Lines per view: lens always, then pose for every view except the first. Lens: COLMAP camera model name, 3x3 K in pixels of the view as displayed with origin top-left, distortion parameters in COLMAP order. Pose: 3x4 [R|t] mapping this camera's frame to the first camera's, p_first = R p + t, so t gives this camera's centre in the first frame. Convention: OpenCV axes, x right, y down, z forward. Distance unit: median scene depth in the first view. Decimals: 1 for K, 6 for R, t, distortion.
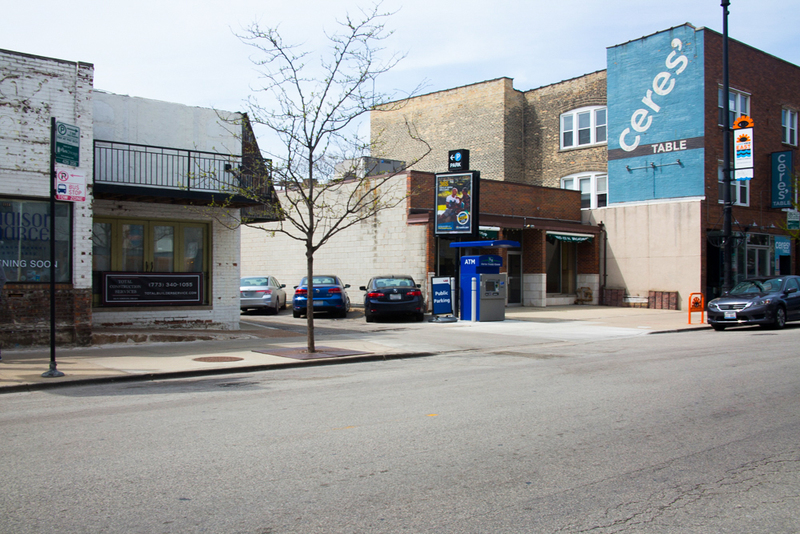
lens RADIAL K [[803.8, 0, 400.7], [0, 803.8, 269.2], [0, 0, 1]] dist [-0.072770, 0.000000]
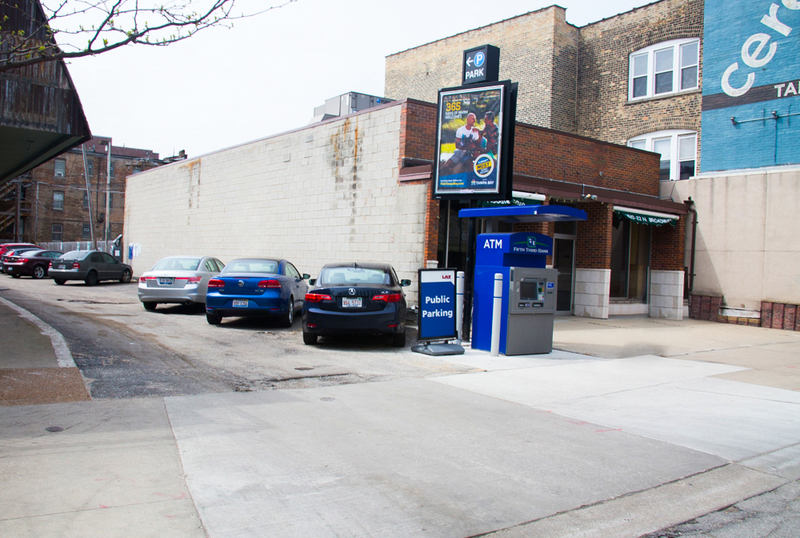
lens RADIAL K [[709.4, 0, 359.9], [0, 709.4, 275.5], [0, 0, 1]] dist [-0.124909, 0.074259]
pose [[0.992446, 0.041752, -0.115359, 0.043433], [-0.038320, 0.998759, 0.031815, 0.000204], [0.116544, -0.027154, 0.992814, 0.422152]]
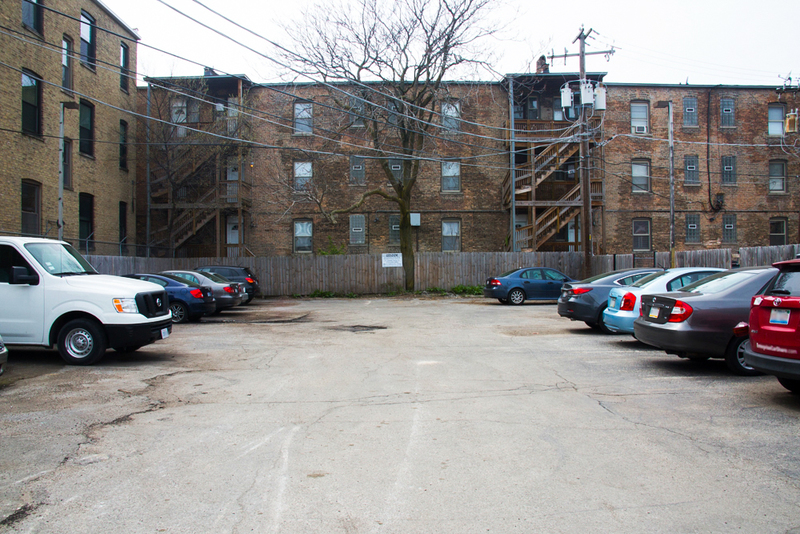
lens RADIAL K [[674.8, 0, 397.7], [0, 674.8, 267.3], [0, 0, 1]] dist [-0.129032, 0.057242]
pose [[0.750406, -0.005414, -0.660955, -0.696444], [0.016036, 0.999821, 0.010016, 0.008852], [0.660783, -0.018115, 0.750359, 1.317464]]
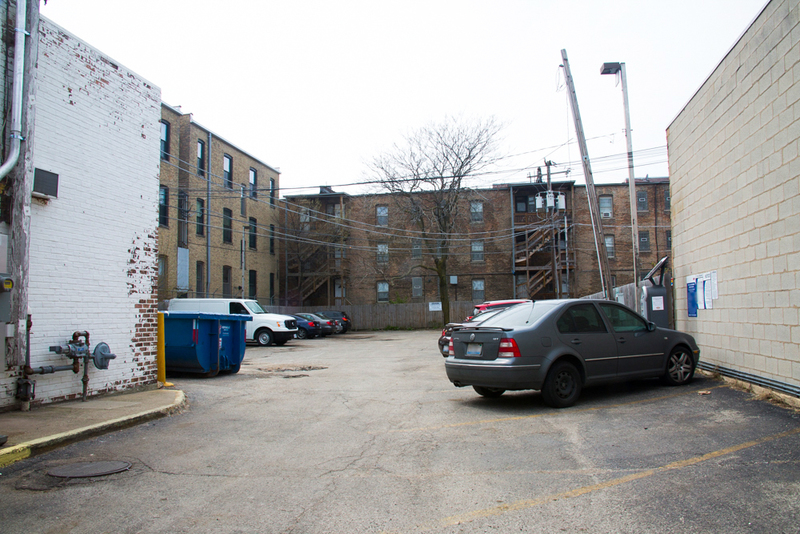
lens RADIAL K [[636.5, 0, 404.4], [0, 636.5, 268.6], [0, 0, 1]] dist [-0.122280, -0.003597]
pose [[0.626653, -0.066416, -0.776463, -0.242702], [0.026475, 0.997601, -0.063964, 0.013038], [0.778848, 0.019527, 0.626908, 1.066899]]
